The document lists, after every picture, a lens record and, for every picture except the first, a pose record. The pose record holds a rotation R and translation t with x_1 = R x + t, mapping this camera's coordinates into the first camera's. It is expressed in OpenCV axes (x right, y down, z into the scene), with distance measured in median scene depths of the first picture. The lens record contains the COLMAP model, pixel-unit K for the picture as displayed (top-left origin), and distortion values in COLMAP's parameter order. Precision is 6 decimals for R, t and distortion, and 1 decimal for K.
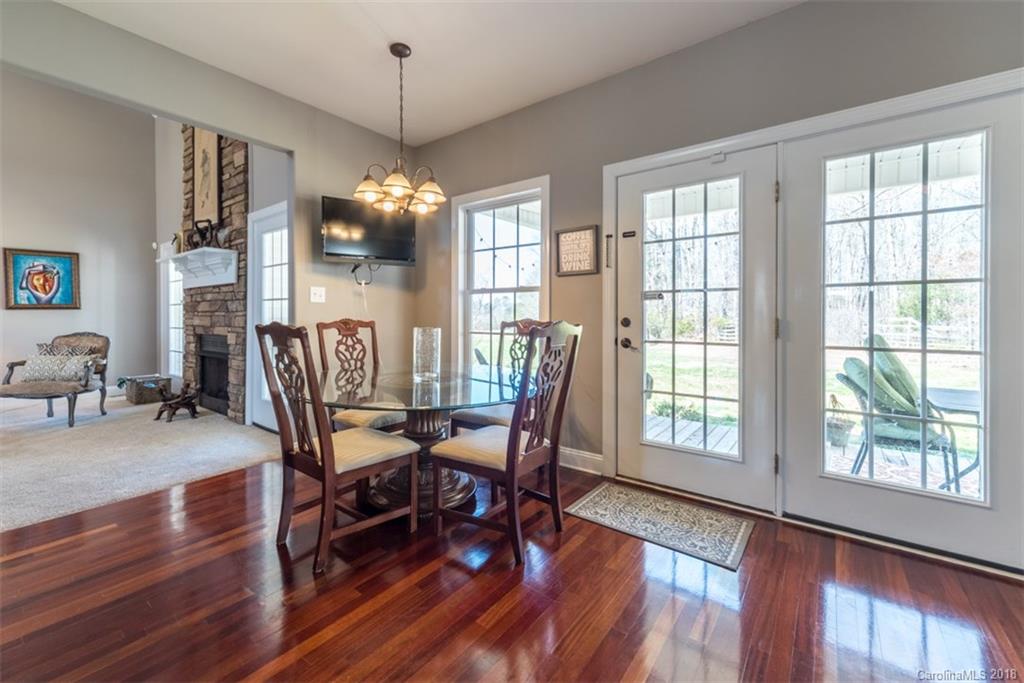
lens RADIAL K [[420.3, 0, 516.9], [0, 420.3, 319.6], [0, 0, 1]] dist [0.001892, 0.000363]
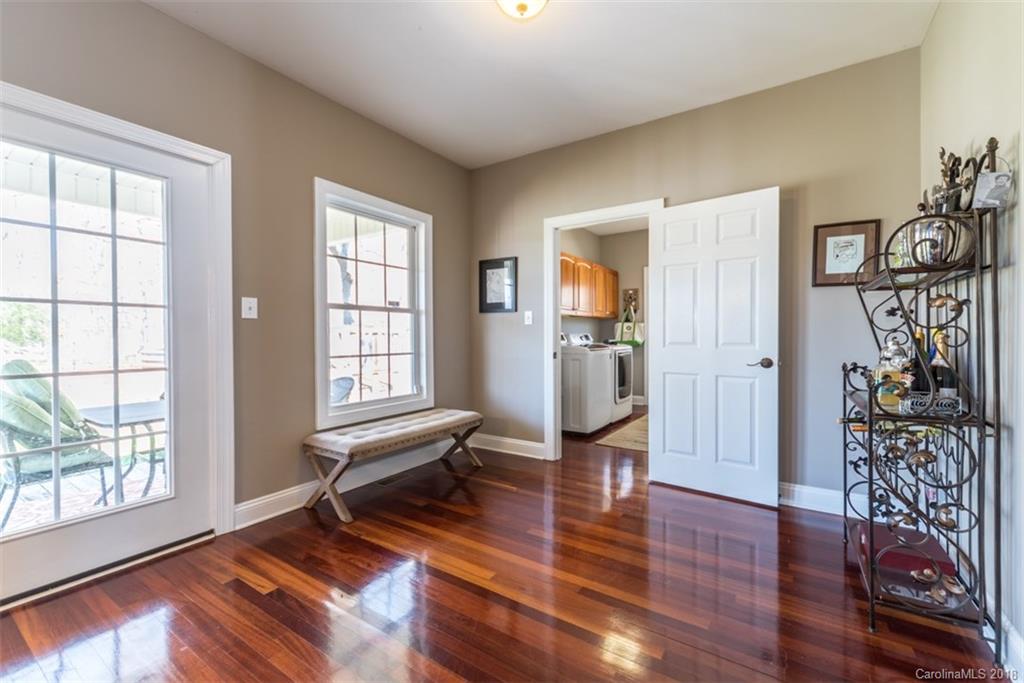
lens RADIAL K [[424.9, 0, 512.0], [0, 424.9, 341.5], [0, 0, 1]] dist [0.001562, 0.000286]
pose [[-0.055202, -0.012836, 0.998393, -0.108124], [0.012364, 0.999832, 0.013538, -0.000901], [-0.998399, 0.013091, -0.055034, 0.082252]]
